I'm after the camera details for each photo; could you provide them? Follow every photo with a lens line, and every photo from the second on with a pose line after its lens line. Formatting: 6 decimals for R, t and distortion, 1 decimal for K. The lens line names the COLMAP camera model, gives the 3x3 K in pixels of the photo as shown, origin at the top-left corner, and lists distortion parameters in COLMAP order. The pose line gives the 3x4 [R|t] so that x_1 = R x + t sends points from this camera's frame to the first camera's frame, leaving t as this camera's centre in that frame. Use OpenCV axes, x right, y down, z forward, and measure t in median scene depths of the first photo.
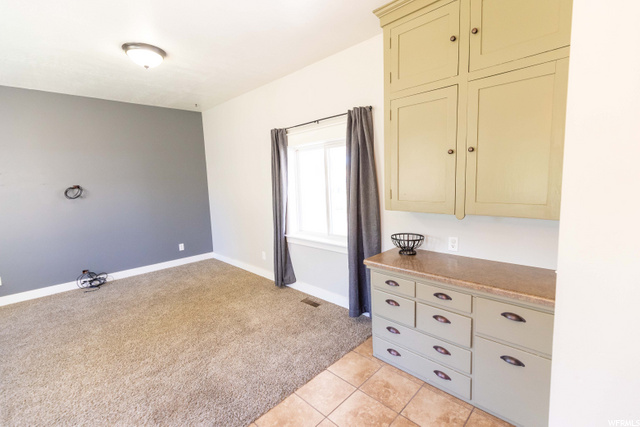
lens RADIAL K [[289.9, 0, 322.0], [0, 289.9, 210.0], [0, 0, 1]] dist [0.018645, 0.000090]
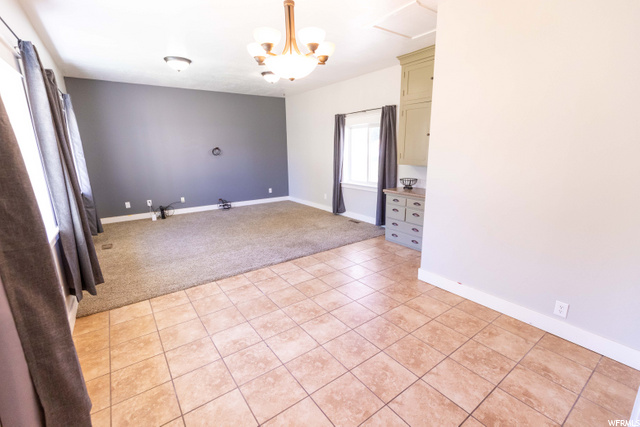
lens RADIAL K [[289.9, 0, 322.0], [0, 289.9, 210.0], [0, 0, 1]] dist [0.018645, 0.000090]
pose [[0.986034, 0.059289, -0.155631, 0.036390], [-0.042306, 0.993003, 0.110250, 0.078658], [0.161079, -0.102126, 0.981643, -0.705910]]
